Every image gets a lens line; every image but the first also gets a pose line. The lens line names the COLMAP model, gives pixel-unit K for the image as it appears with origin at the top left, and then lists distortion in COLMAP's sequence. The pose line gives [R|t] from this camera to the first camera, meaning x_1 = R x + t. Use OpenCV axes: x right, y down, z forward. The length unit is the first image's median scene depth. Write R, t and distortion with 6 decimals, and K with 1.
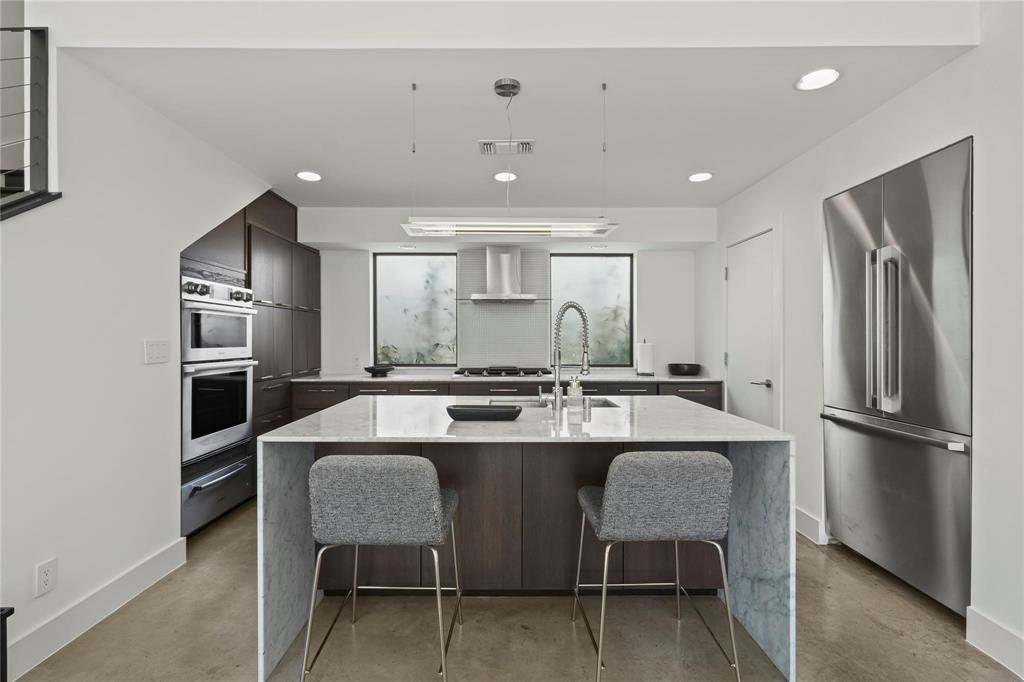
lens RADIAL K [[469.2, 0, 508.1], [0, 469.2, 340.1], [0, 0, 1]] dist [0.000088, 0.000356]
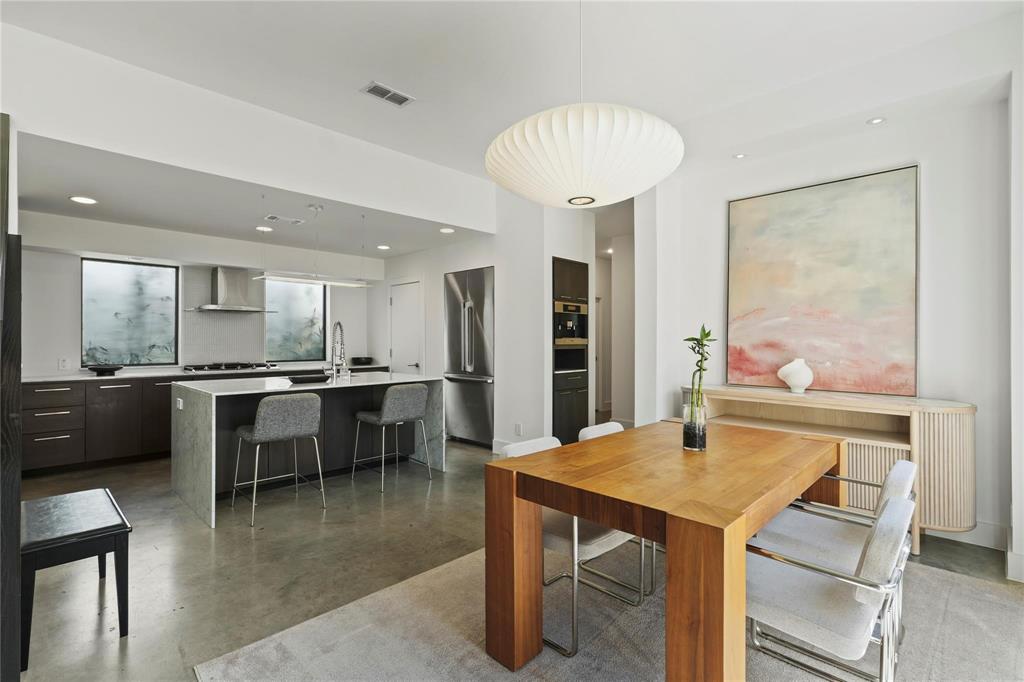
lens RADIAL K [[474.6, 0, 510.0], [0, 474.6, 336.7], [0, 0, 1]] dist [-0.002272, -0.000219]
pose [[0.701199, 0.006727, 0.712933, -0.510249], [0.002043, 0.999932, -0.011445, 0.003460], [-0.712962, 0.009482, 0.701138, -0.559183]]
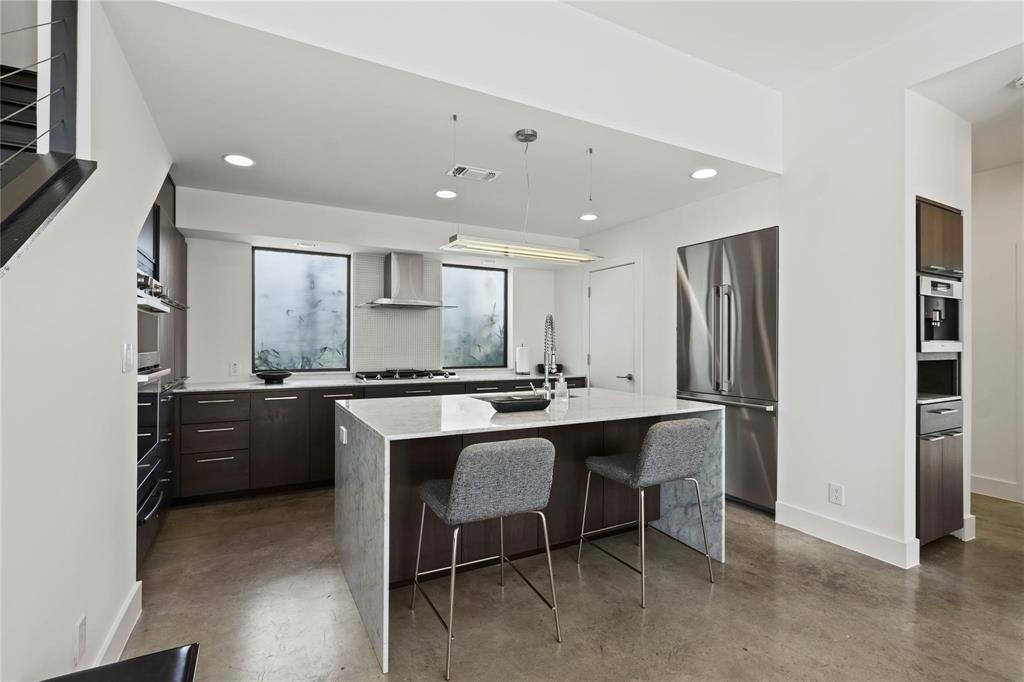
lens RADIAL K [[469.2, 0, 508.1], [0, 469.2, 340.1], [0, 0, 1]] dist [0.000088, 0.000356]
pose [[0.883038, 0.006726, 0.469253, -0.383355], [-0.003196, 0.999960, -0.008319, -0.000593], [-0.469290, 0.005846, 0.883025, -0.027804]]
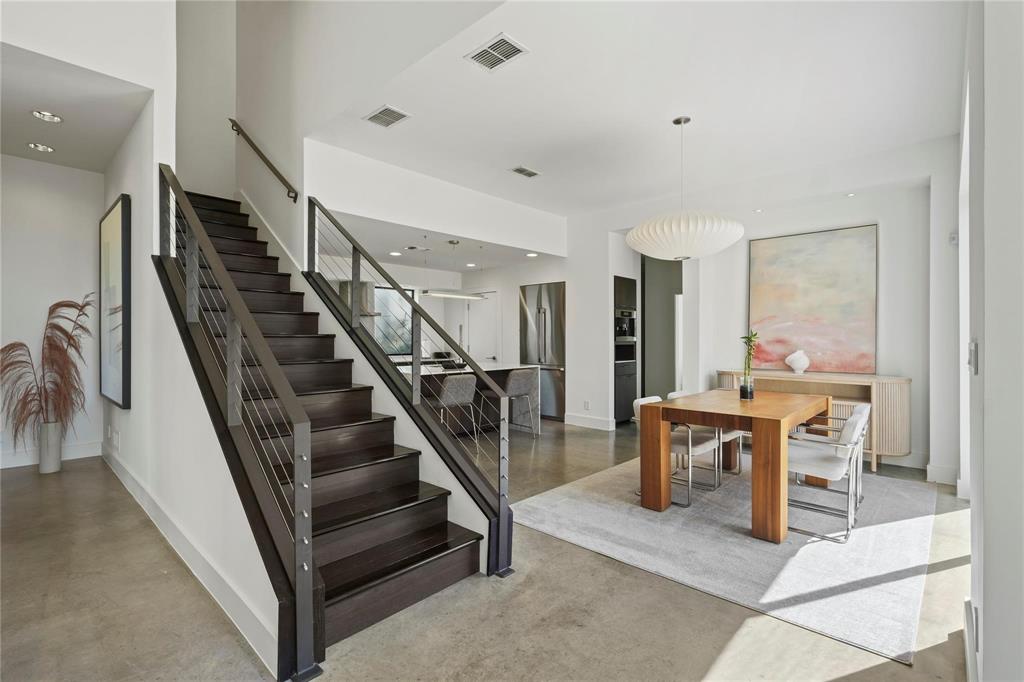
lens RADIAL K [[468.8, 0, 508.9], [0, 468.8, 337.8], [0, 0, 1]] dist [-0.003921, -0.000718]
pose [[0.688586, 0.000872, 0.725154, -1.060410], [0.003405, 0.999984, -0.004435, 0.003878], [-0.725147, 0.005524, 0.688572, -0.640972]]
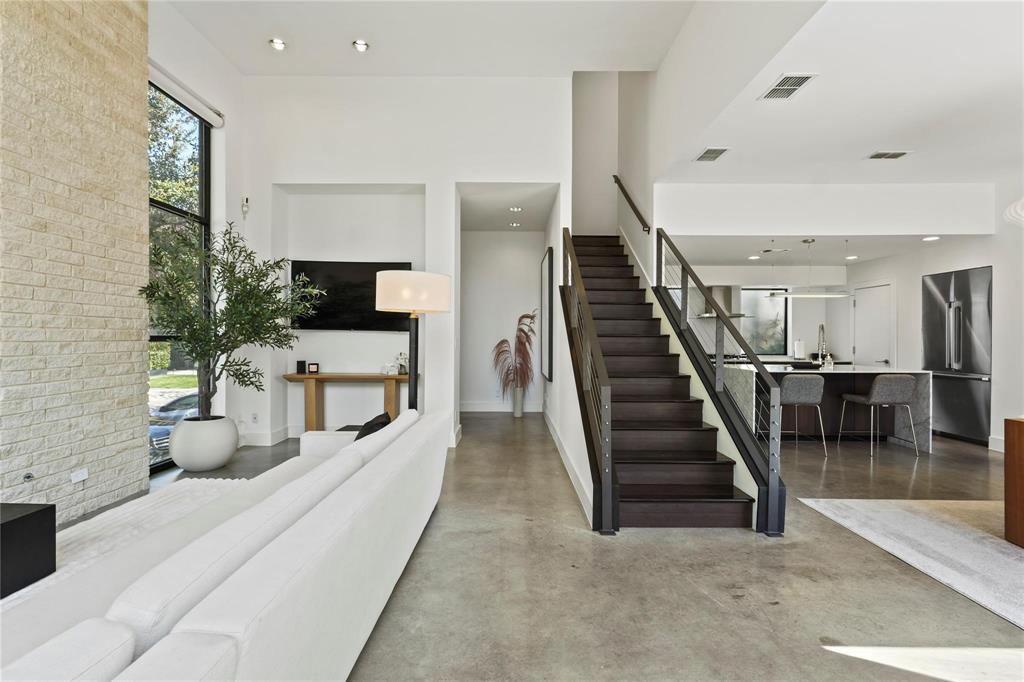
lens RADIAL K [[469.2, 0, 508.1], [0, 469.2, 340.1], [0, 0, 1]] dist [0.000088, 0.000356]
pose [[0.999924, 0.004525, -0.011498, -1.020981], [-0.004507, 0.999988, 0.001640, 0.005527], [0.011505, -0.001588, 0.999933, -1.004913]]
